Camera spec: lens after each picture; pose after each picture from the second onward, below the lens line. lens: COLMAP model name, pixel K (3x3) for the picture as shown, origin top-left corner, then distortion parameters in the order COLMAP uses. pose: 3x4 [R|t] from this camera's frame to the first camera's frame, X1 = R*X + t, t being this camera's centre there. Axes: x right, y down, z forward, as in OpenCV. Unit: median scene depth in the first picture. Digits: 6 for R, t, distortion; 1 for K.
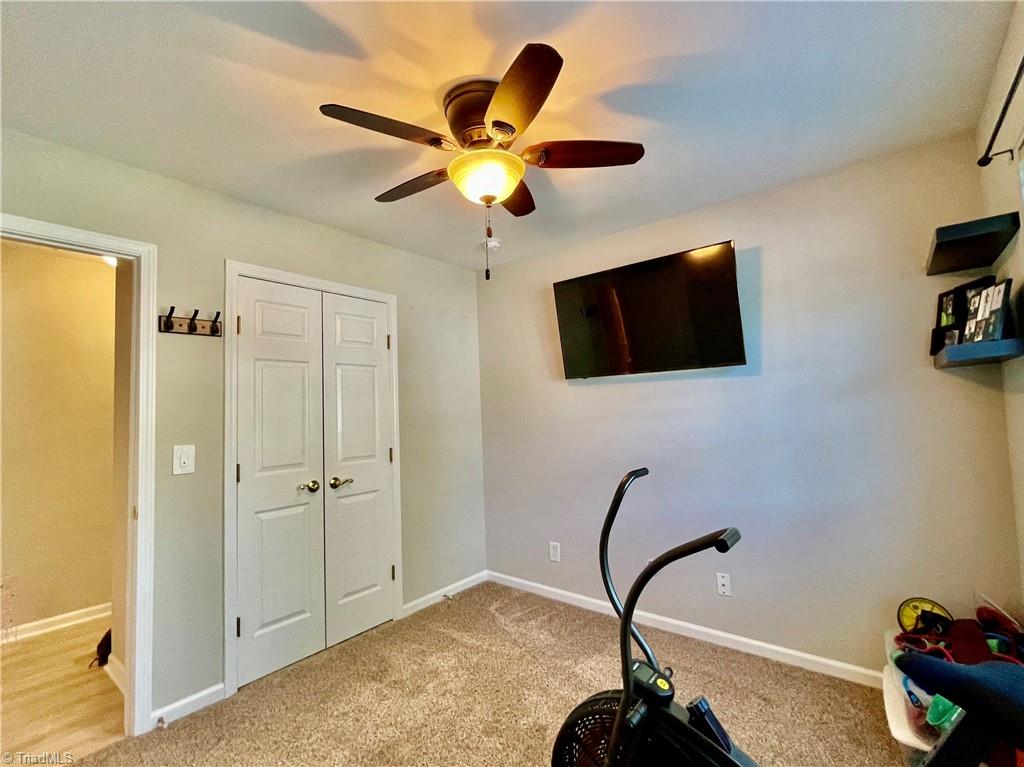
lens RADIAL K [[467.5, 0, 512.0], [0, 467.5, 383.5], [0, 0, 1]] dist [-0.000395, -0.000135]
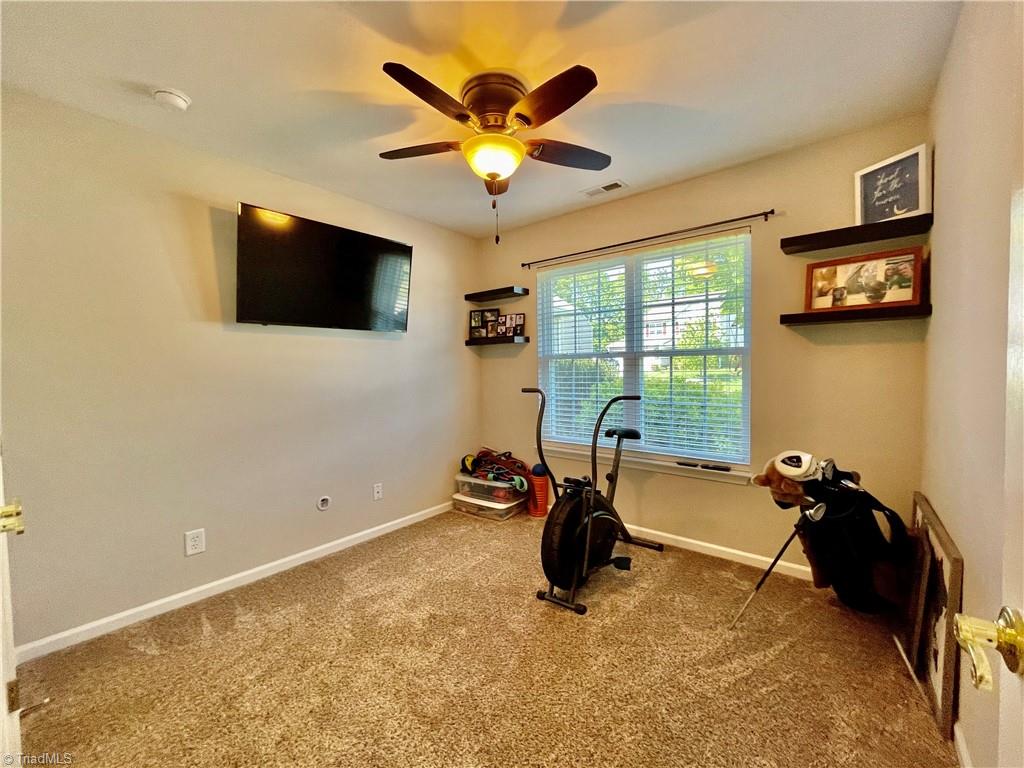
lens RADIAL K [[418.4, 0, 514.2], [0, 418.4, 381.6], [0, 0, 1]] dist [0.000139, -0.000012]
pose [[0.010208, -0.001140, 0.999947, -0.807152], [-0.036299, 0.999340, 0.001510, 0.098998], [-0.999289, -0.036312, 0.010160, 0.639666]]
